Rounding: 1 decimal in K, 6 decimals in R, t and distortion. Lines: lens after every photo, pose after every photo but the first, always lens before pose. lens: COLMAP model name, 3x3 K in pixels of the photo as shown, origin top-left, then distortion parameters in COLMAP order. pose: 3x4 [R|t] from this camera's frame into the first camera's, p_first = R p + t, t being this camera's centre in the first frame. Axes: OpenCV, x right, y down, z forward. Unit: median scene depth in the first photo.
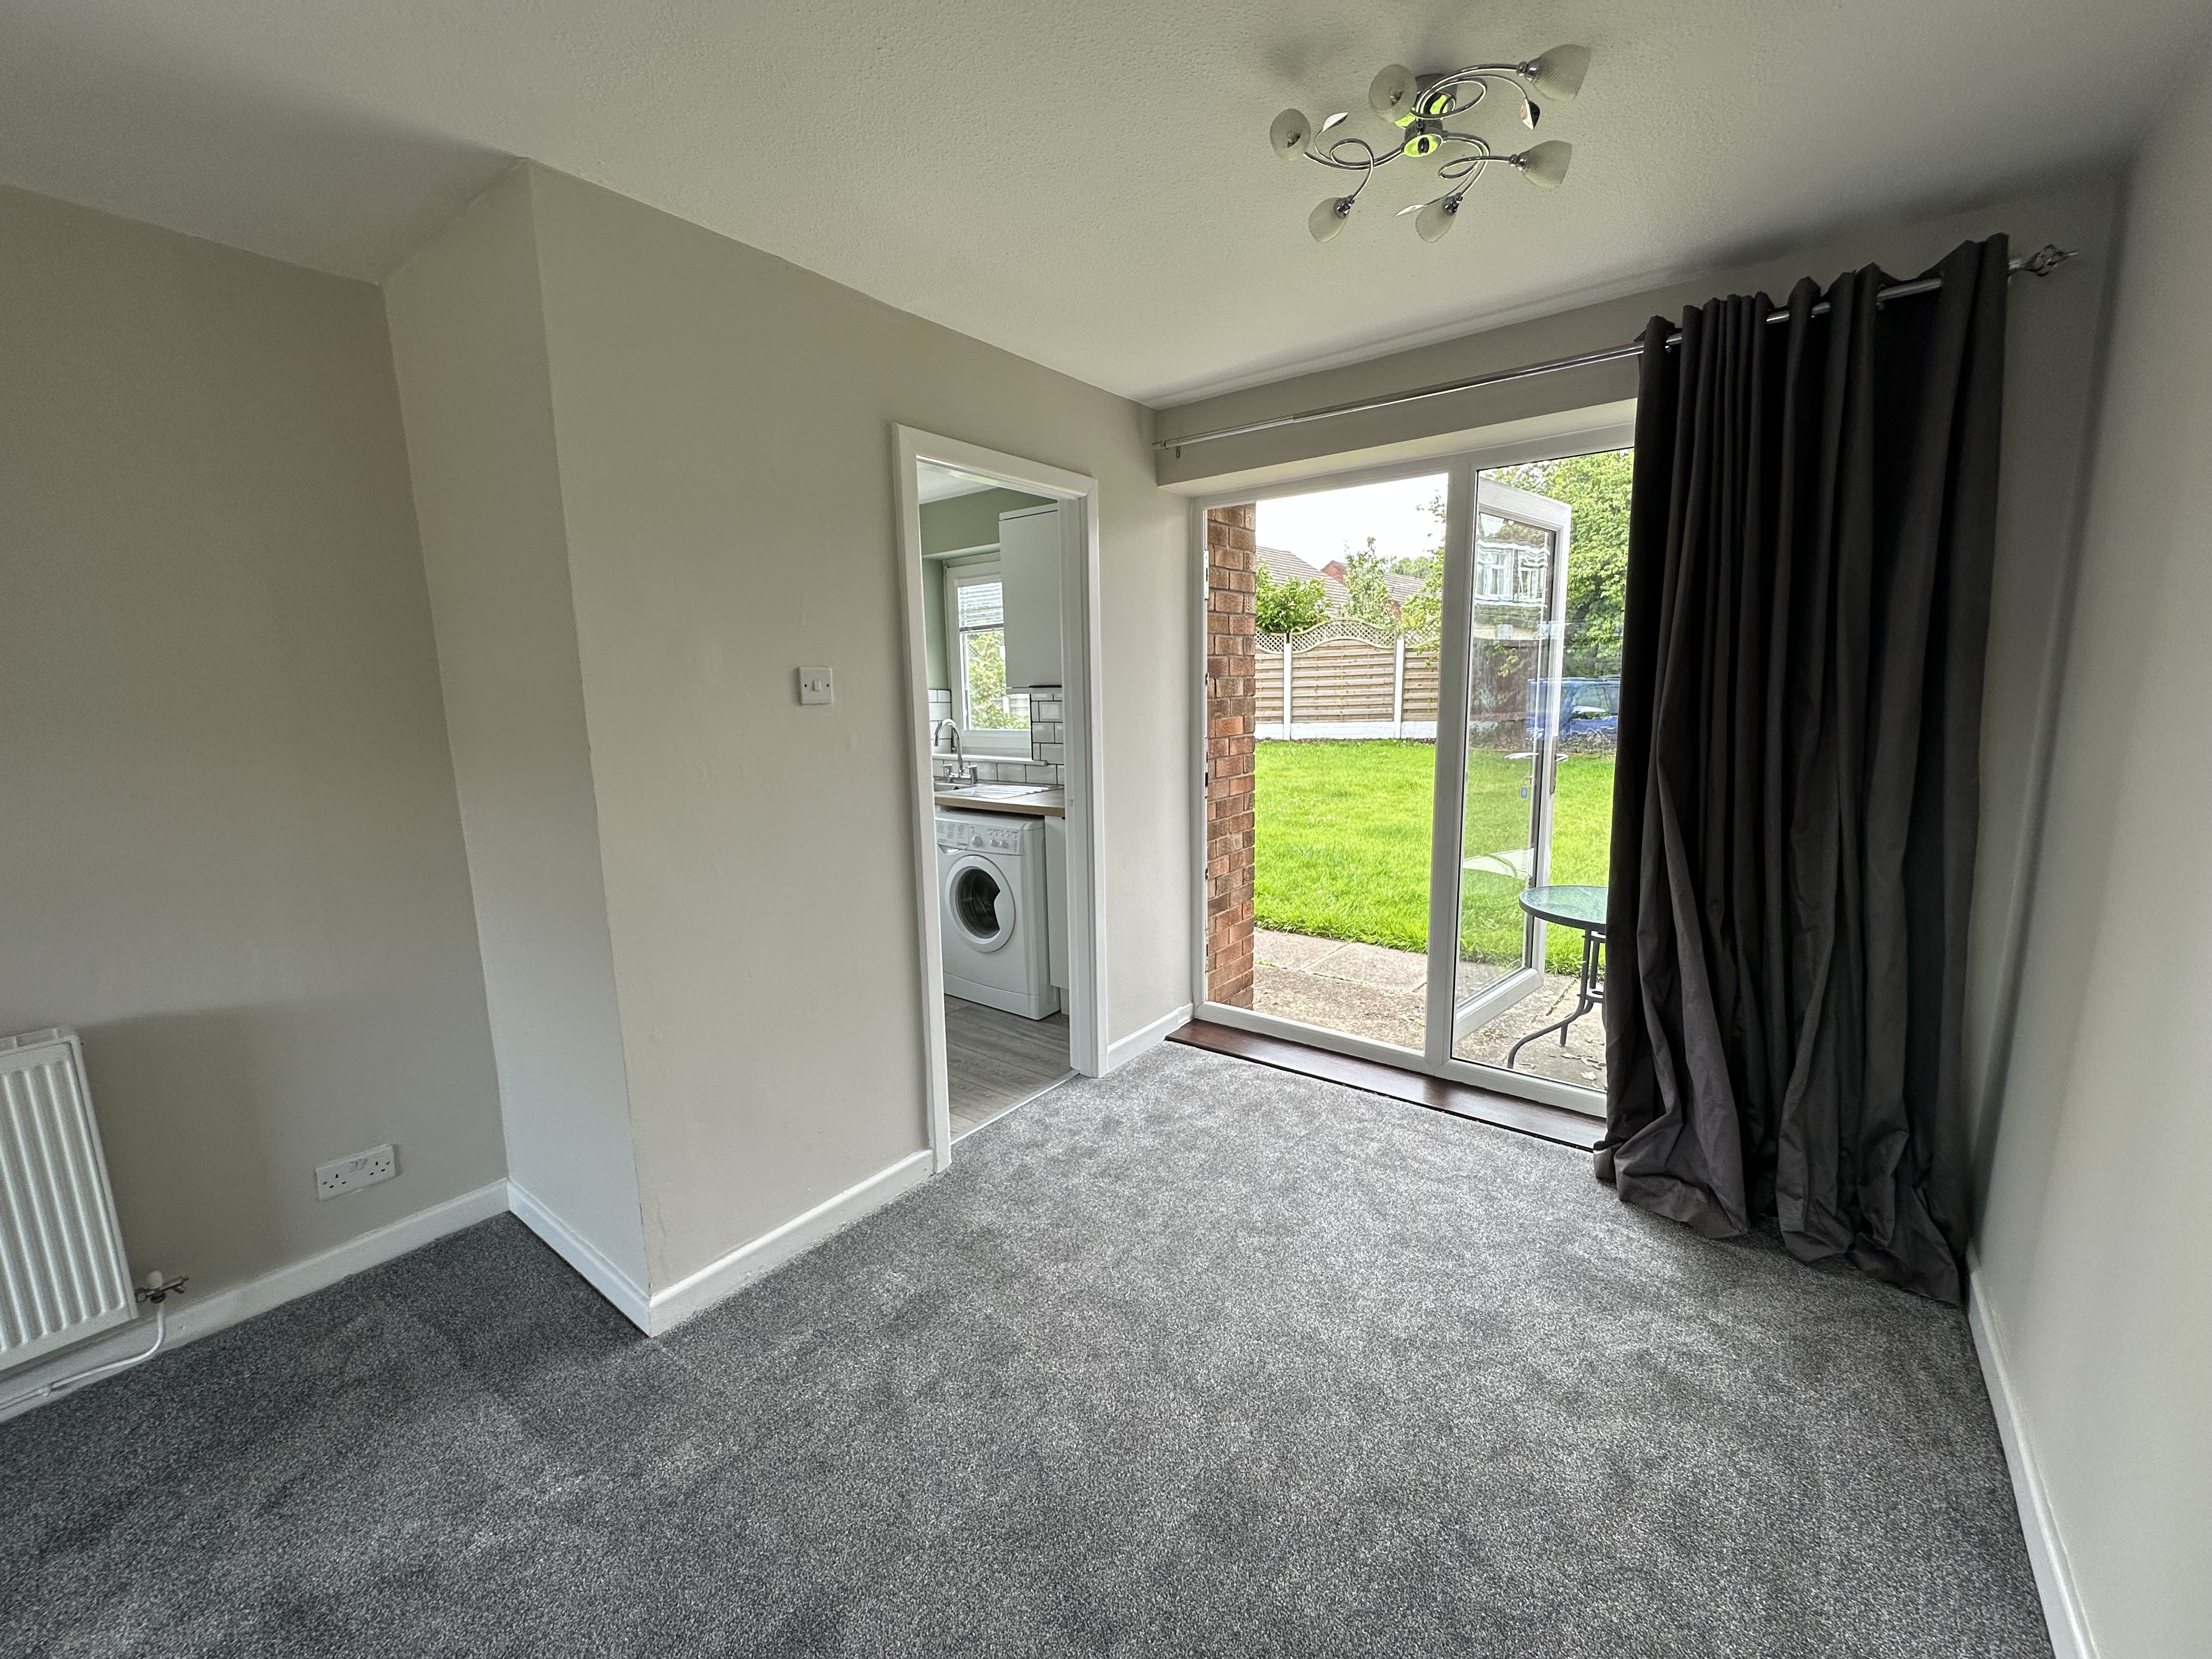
lens RADIAL K [[884.8, 0, 1108.1], [0, 884.8, 828.9], [0, 0, 1]] dist [-0.000699, -0.000028]
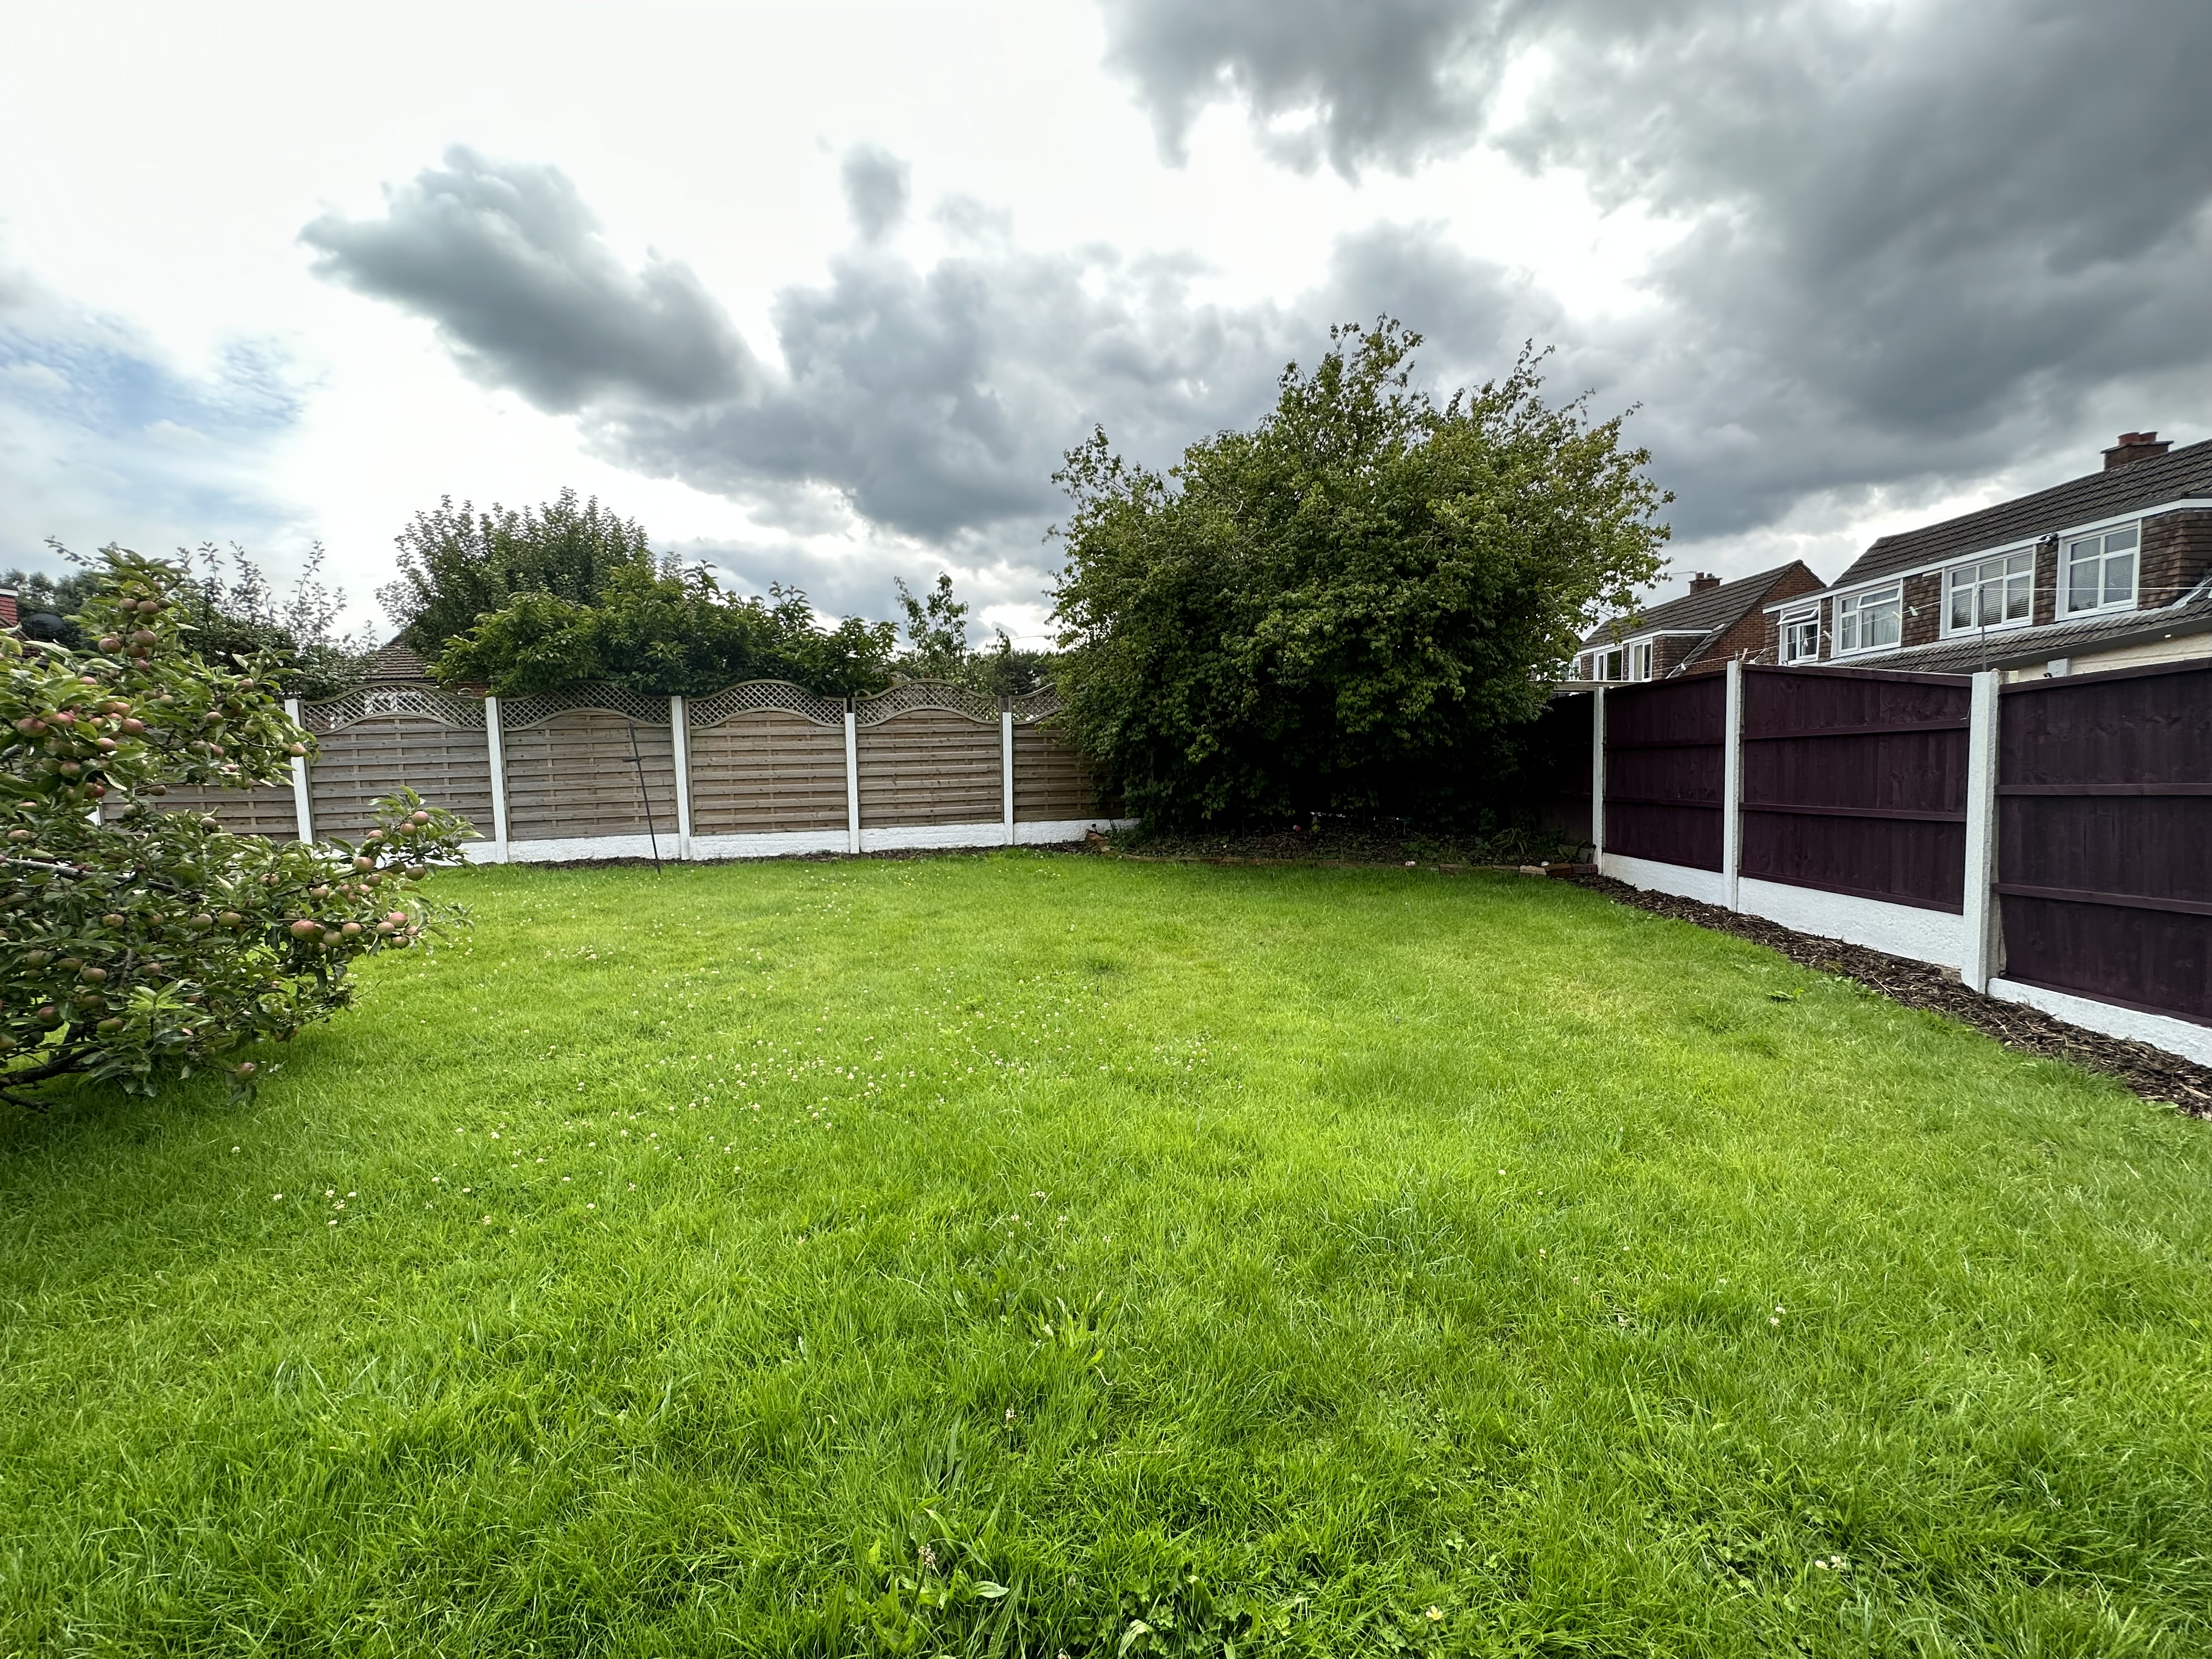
lens RADIAL K [[884.8, 0, 1106.6], [0, 884.8, 829.6], [0, 0, 1]] dist [-0.000699, -0.000028]
pose [[0.795680, -0.034641, 0.604726, -0.053727], [0.096411, 0.992879, -0.069978, -0.053940], [-0.597995, 0.113982, 0.793354, 0.355581]]
